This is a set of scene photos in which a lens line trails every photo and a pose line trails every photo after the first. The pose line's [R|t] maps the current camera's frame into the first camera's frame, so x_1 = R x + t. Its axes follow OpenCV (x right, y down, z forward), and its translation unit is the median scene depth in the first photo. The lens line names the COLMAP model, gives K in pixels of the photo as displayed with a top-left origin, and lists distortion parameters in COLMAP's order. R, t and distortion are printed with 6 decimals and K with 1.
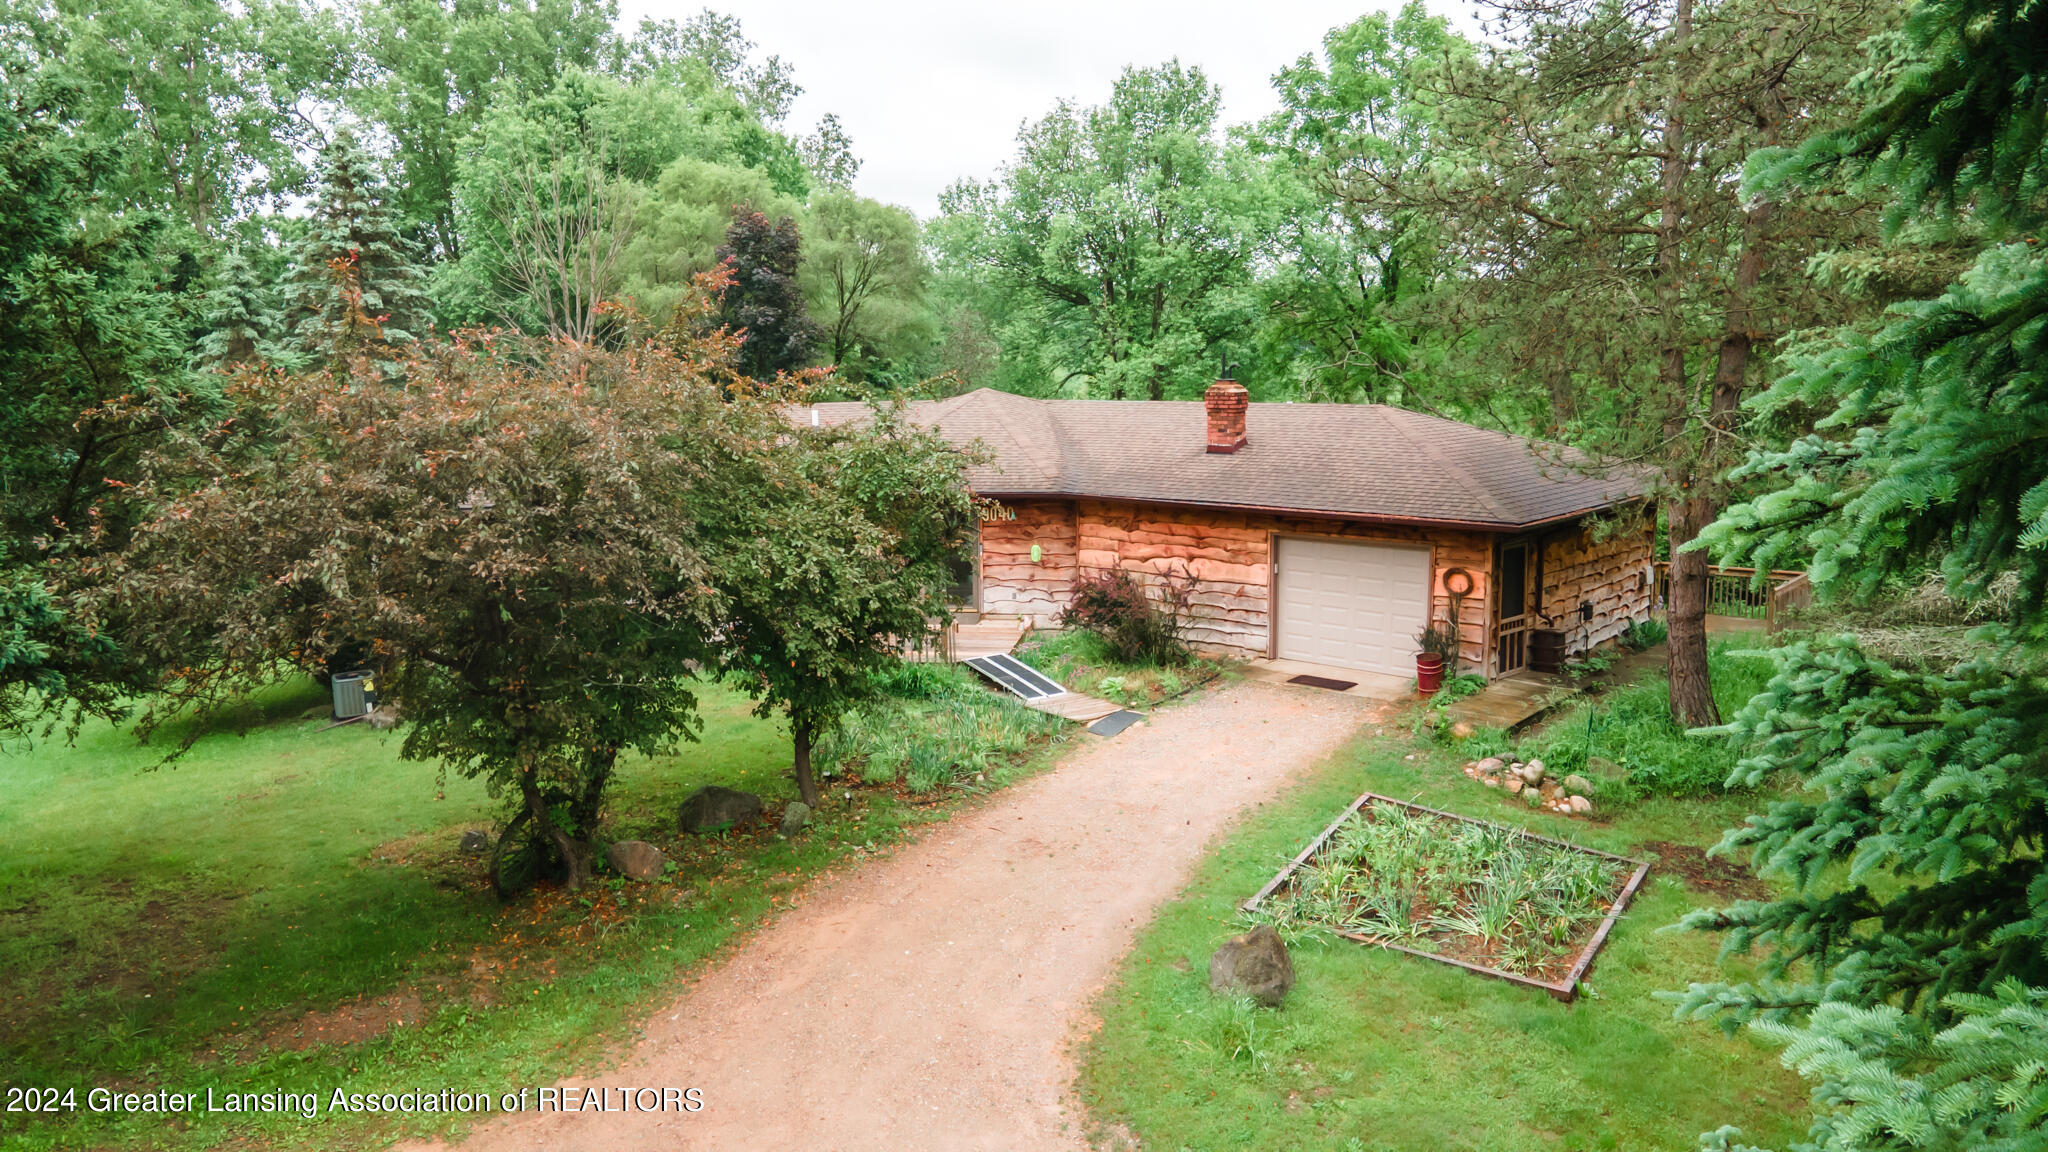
lens RADIAL K [[1508.9, 0, 1029.1], [0, 1508.9, 577.9], [0, 0, 1]] dist [0.026256, 0.047749]
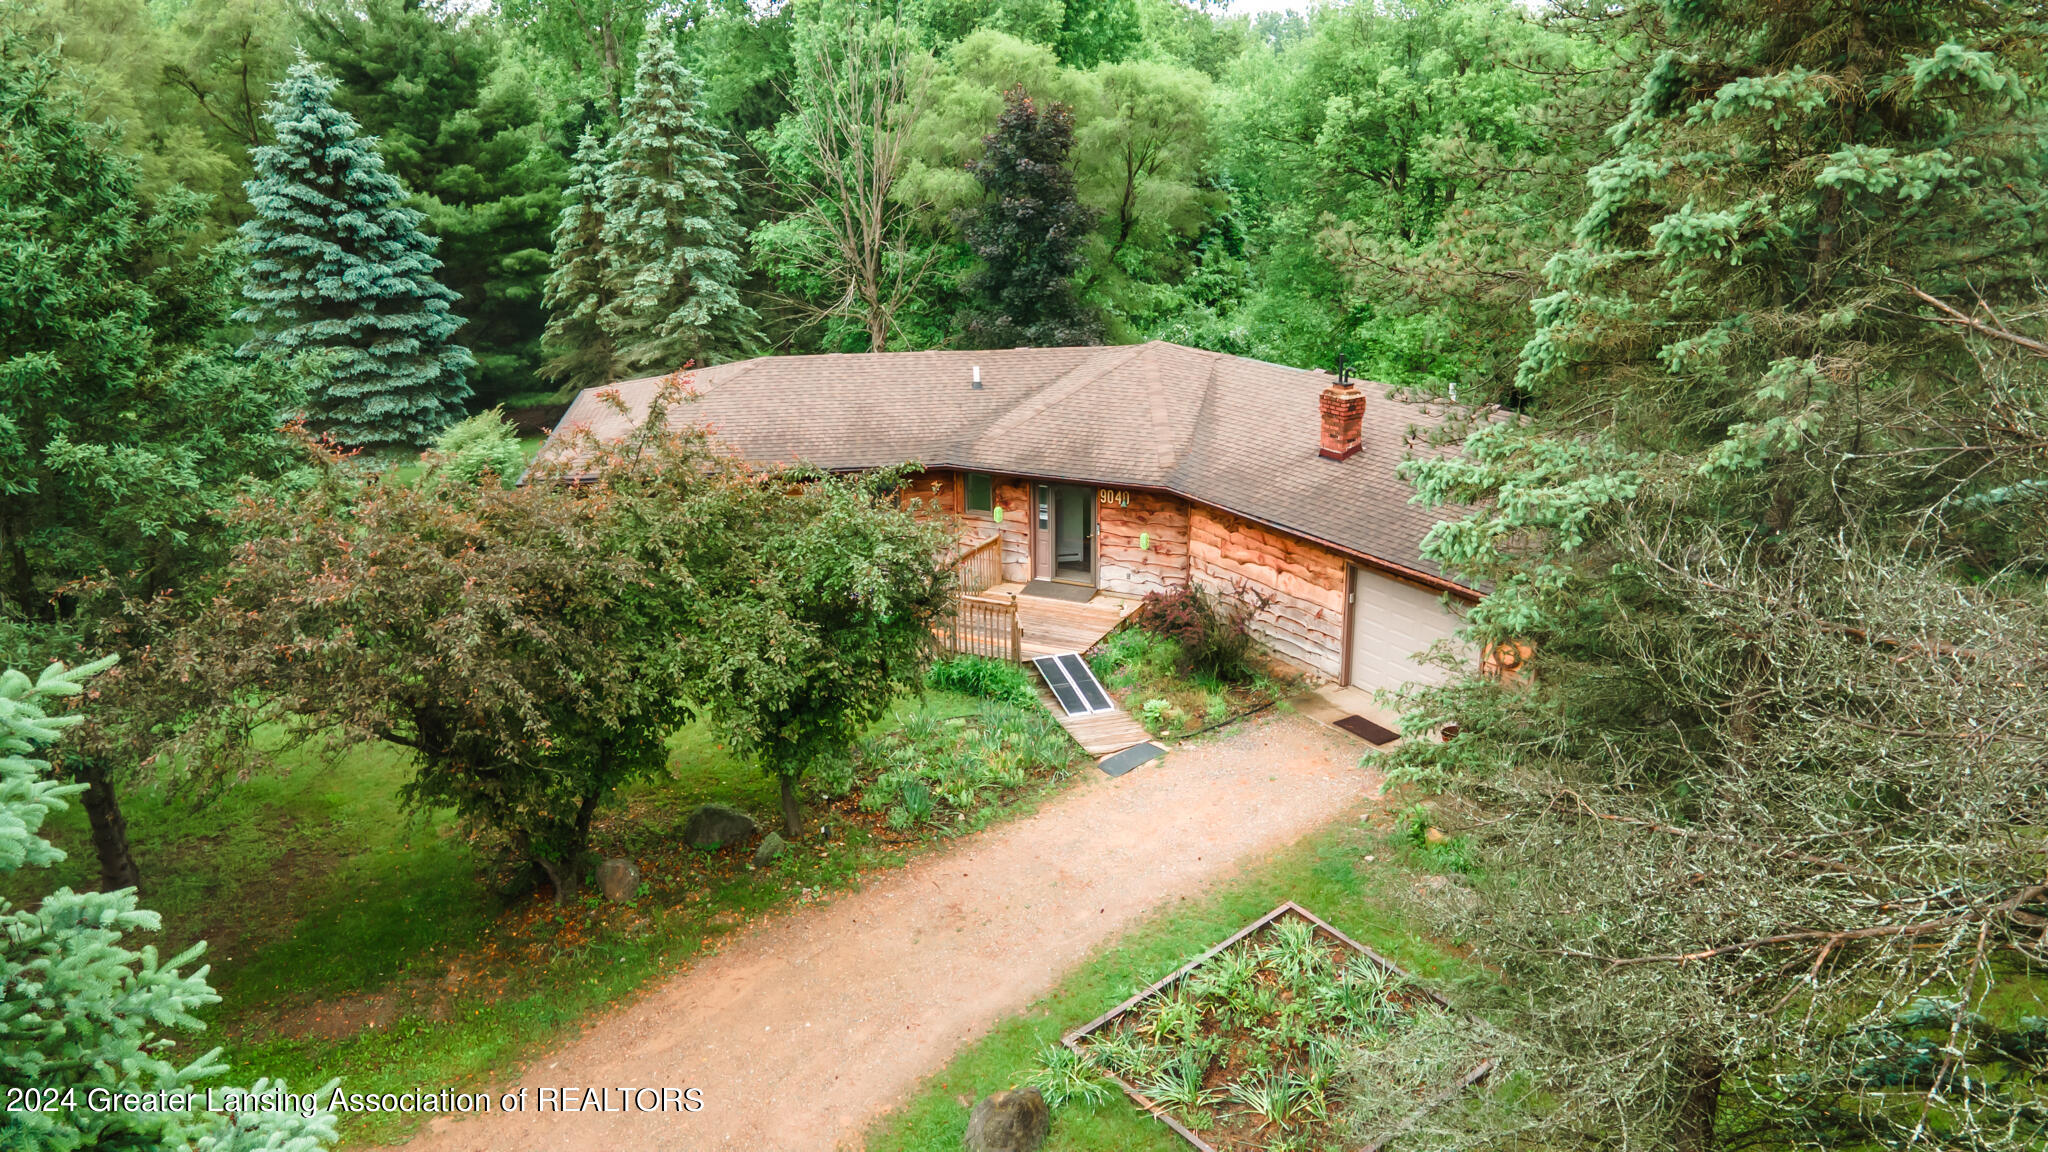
lens RADIAL K [[1508.9, 0, 1031.9], [0, 1508.9, 568.9], [0, 0, 1]] dist [0.026256, 0.047749]
pose [[0.952389, 0.092323, -0.290570, 0.244605], [-0.044618, 0.984995, 0.166718, -0.175018], [0.301602, -0.145816, 0.942218, 0.021508]]
